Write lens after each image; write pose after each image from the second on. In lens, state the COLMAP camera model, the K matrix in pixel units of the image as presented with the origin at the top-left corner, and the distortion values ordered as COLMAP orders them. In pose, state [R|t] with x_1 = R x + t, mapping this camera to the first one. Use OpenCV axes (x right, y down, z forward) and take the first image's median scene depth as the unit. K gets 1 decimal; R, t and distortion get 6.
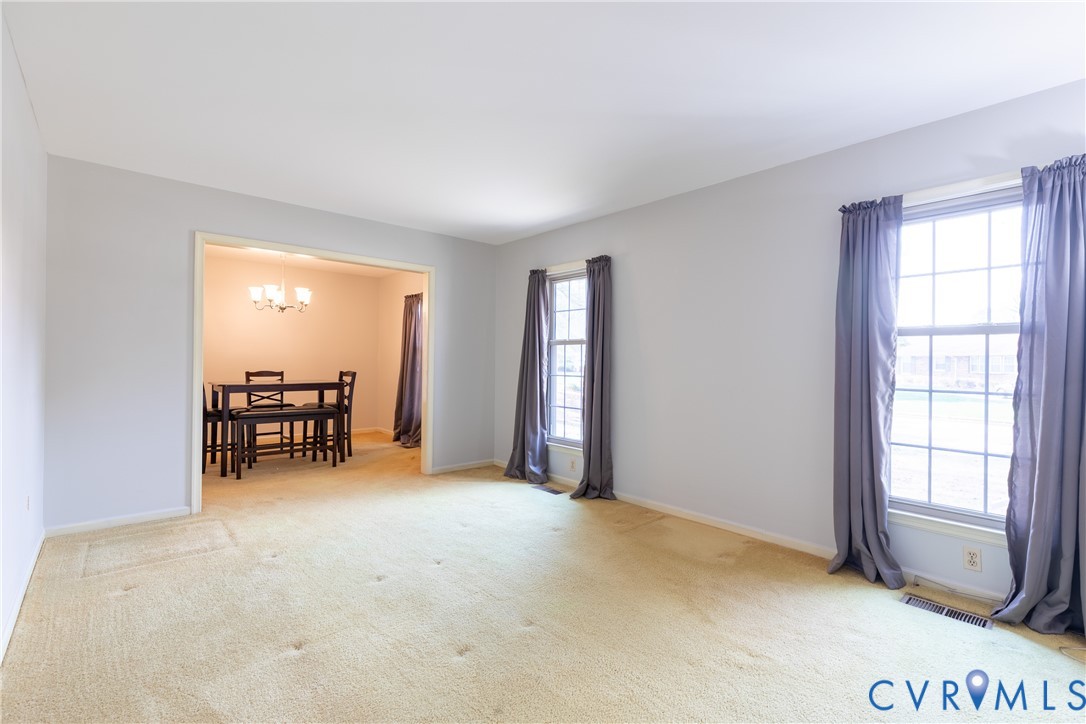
lens RADIAL K [[502.1, 0, 538.3], [0, 502.1, 364.2], [0, 0, 1]] dist [0.006157, -0.000540]
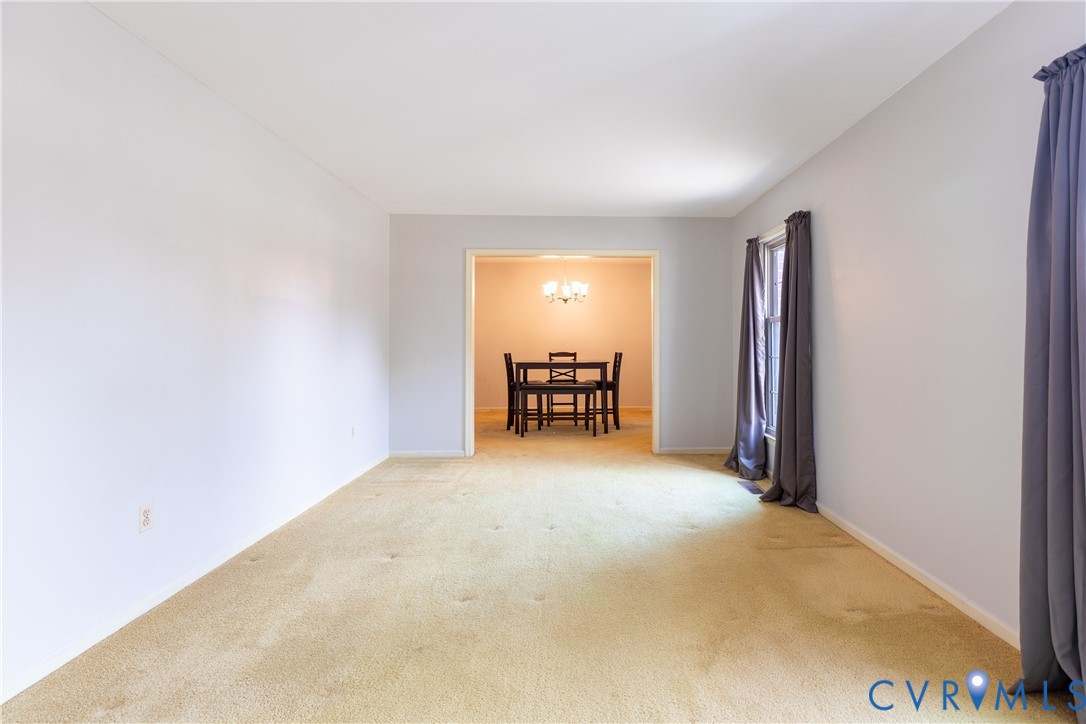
lens RADIAL K [[486.6, 0, 554.2], [0, 486.6, 352.9], [0, 0, 1]] dist [0.000598, 0.000221]
pose [[0.773093, 0.004538, -0.634277, 0.276897], [0.004909, 0.999902, 0.013137, 0.000099], [0.634274, -0.013270, 0.772994, 0.111650]]
